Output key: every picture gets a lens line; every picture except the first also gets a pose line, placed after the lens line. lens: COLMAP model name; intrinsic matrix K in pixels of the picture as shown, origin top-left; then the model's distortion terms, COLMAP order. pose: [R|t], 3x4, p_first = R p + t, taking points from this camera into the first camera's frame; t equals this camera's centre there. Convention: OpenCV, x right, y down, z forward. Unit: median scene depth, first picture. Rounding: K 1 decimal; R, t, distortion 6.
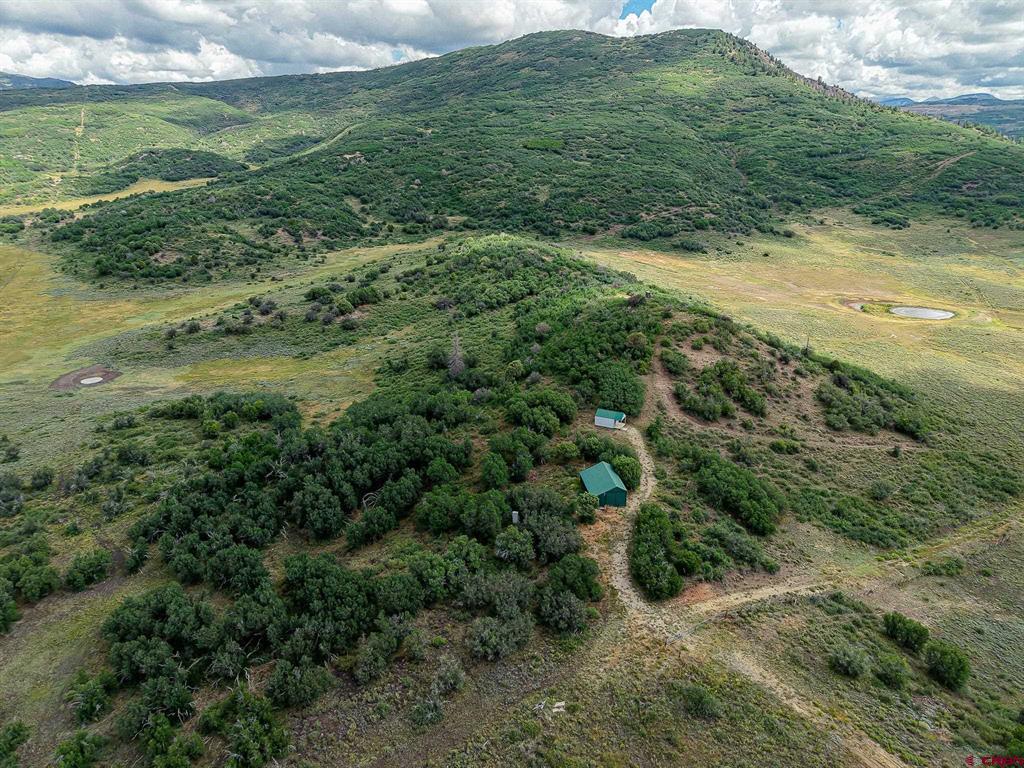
lens RADIAL K [[689.5, 0, 509.6], [0, 689.5, 383.2], [0, 0, 1]] dist [0.017447, -0.010308]
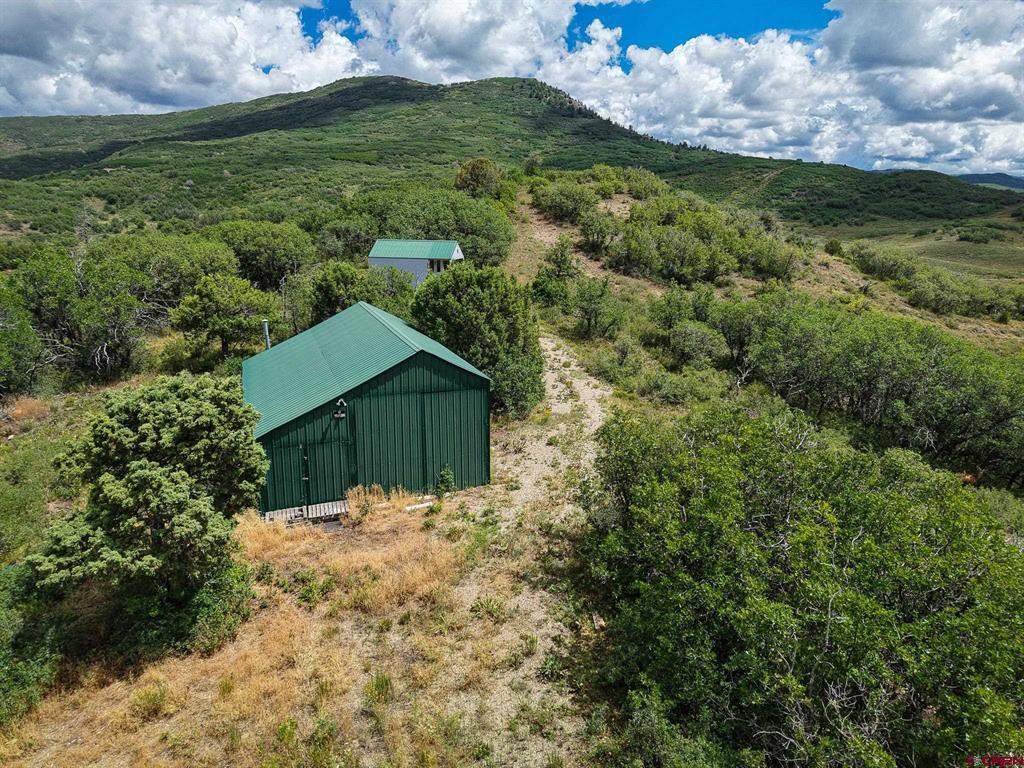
lens RADIAL K [[687.4, 0, 512.0], [0, 687.4, 384.0], [0, 0, 1]] dist [0.010883, 0.000019]
pose [[0.970816, -0.055343, 0.233354, 0.034198], [0.077163, 0.993351, -0.085433, 0.041954], [-0.227074, 0.100945, 0.968632, 0.209160]]
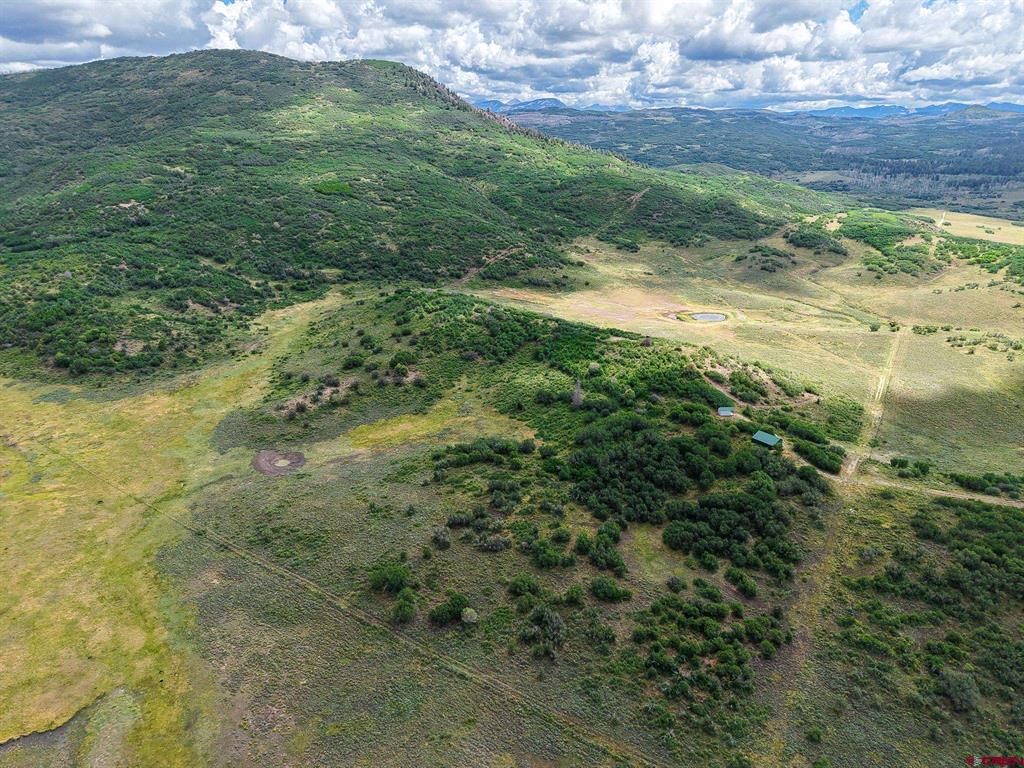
lens RADIAL K [[685.0, 0, 504.7], [0, 685.0, 389.5], [0, 0, 1]] dist [0.049743, -0.047689]
pose [[0.872509, -0.170933, 0.457722, -0.403468], [0.162973, 0.984973, 0.057173, -0.069861], [-0.460616, 0.024713, 0.887255, -0.147578]]
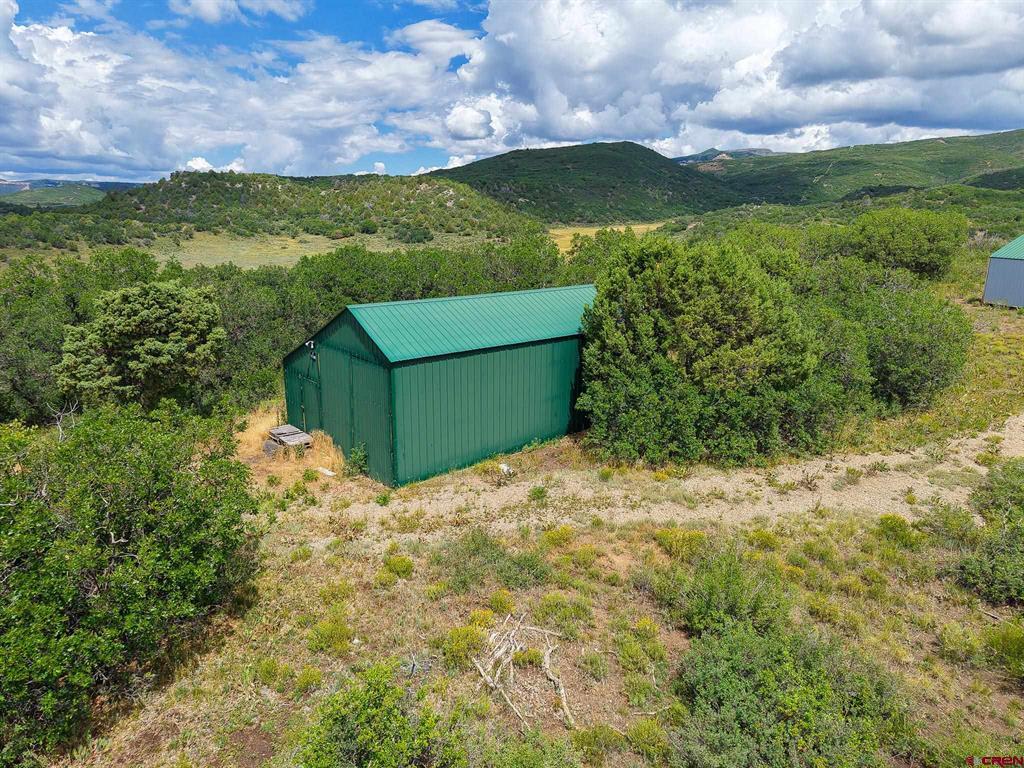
lens RADIAL K [[689.5, 0, 509.6], [0, 689.5, 383.2], [0, 0, 1]] dist [0.017447, -0.010308]
pose [[0.546135, 0.200899, -0.813251, 0.067807], [-0.288109, 0.956639, 0.042843, 0.036789], [0.786594, 0.210907, 0.580334, 0.235172]]
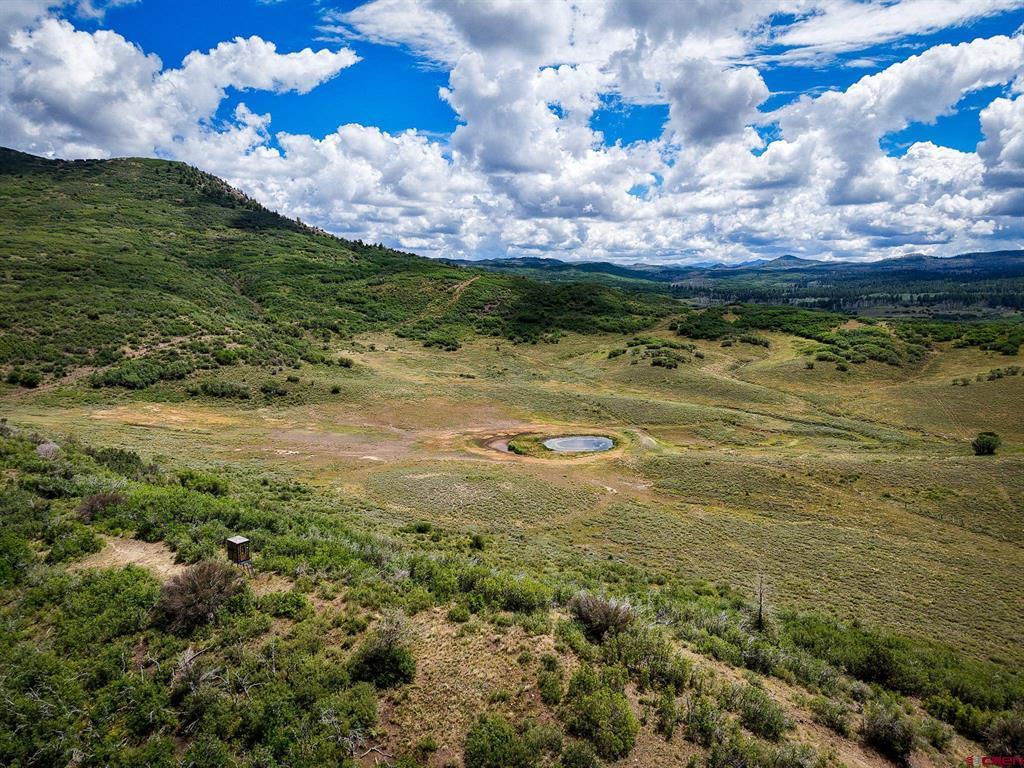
lens RADIAL K [[682.3, 0, 514.6], [0, 682.3, 378.2], [0, 0, 1]] dist [0.042158, -0.051417]
pose [[0.754149, -0.085684, 0.651090, 0.050514], [0.220875, 0.966786, -0.128607, -0.060545], [-0.618445, 0.240798, 0.748025, 0.321522]]
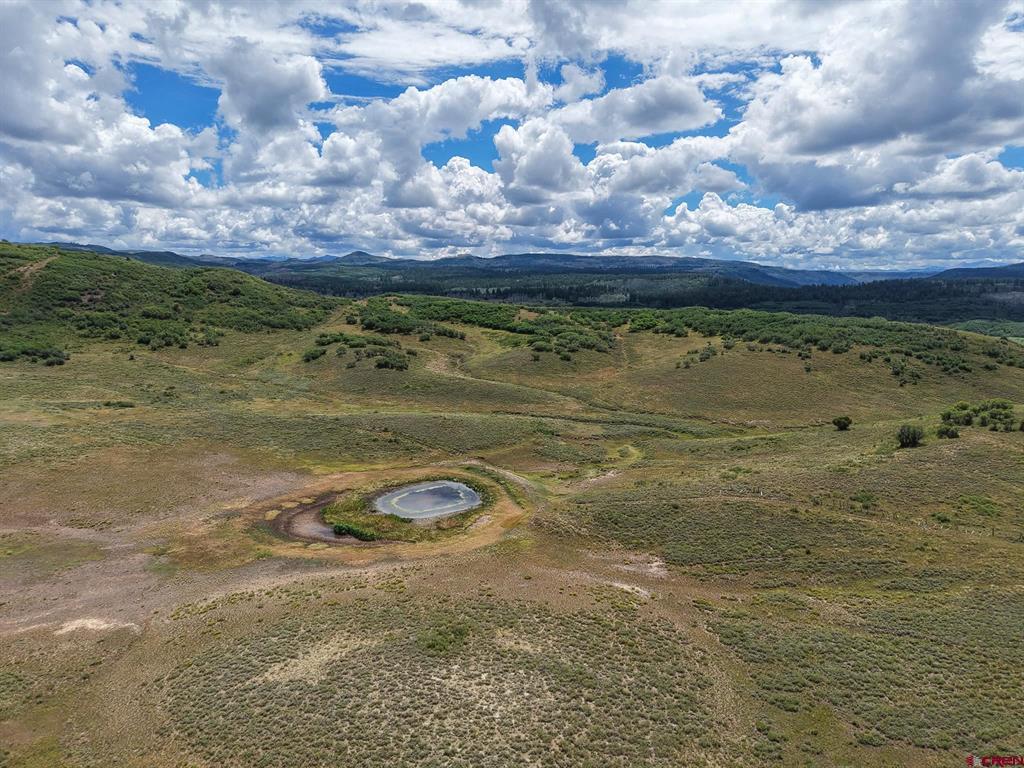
lens RADIAL K [[673.4, 0, 509.6], [0, 673.4, 388.8], [0, 0, 1]] dist [0.069057, -0.082391]
pose [[0.251120, -0.147763, 0.956611, 0.116034], [0.322237, 0.944670, 0.061328, -0.123299], [-0.912744, 0.292855, 0.284840, 0.530243]]
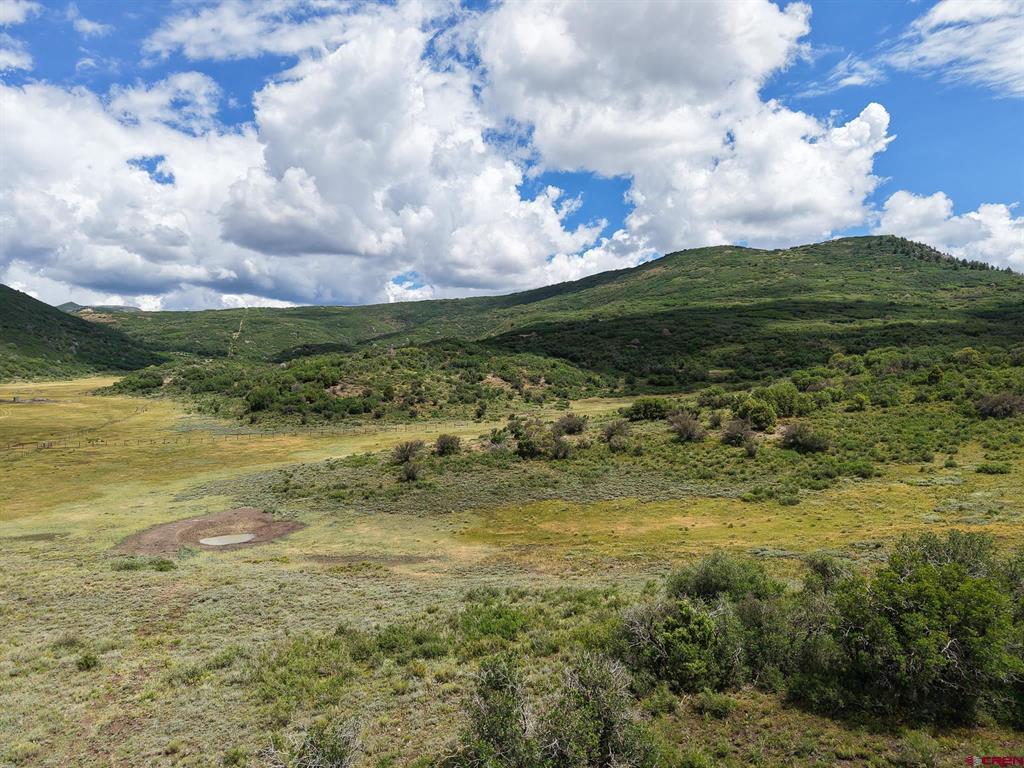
lens RADIAL K [[692.5, 0, 513.9], [0, 692.5, 352.6], [0, 0, 1]] dist [0.007745, -0.004359]
pose [[0.990570, -0.006968, -0.136830, -0.202780], [-0.044005, 0.929609, -0.365910, 0.016138], [0.129748, 0.368481, 0.920536, 0.325567]]
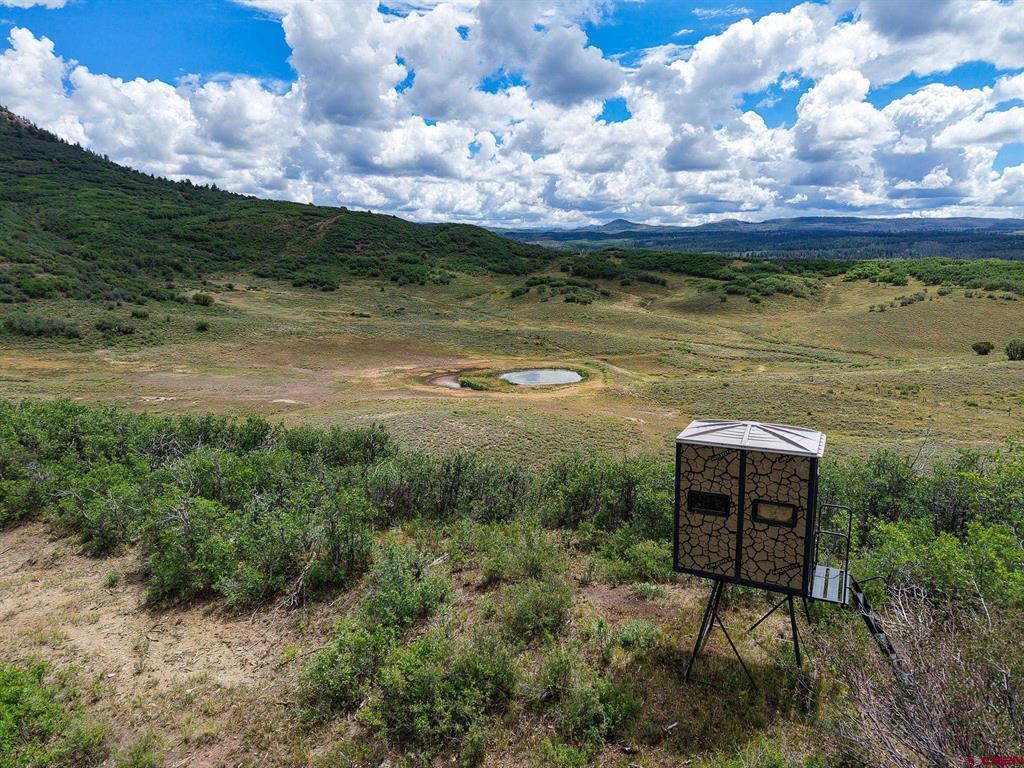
lens RADIAL K [[681.1, 0, 512.0], [0, 681.1, 384.0], [0, 0, 1]] dist [0.016398, -0.017102]
pose [[0.586364, -0.152354, 0.795591, 0.073317], [0.270009, 0.962746, -0.014637, -0.062605], [-0.763723, 0.223400, 0.605657, 0.443298]]
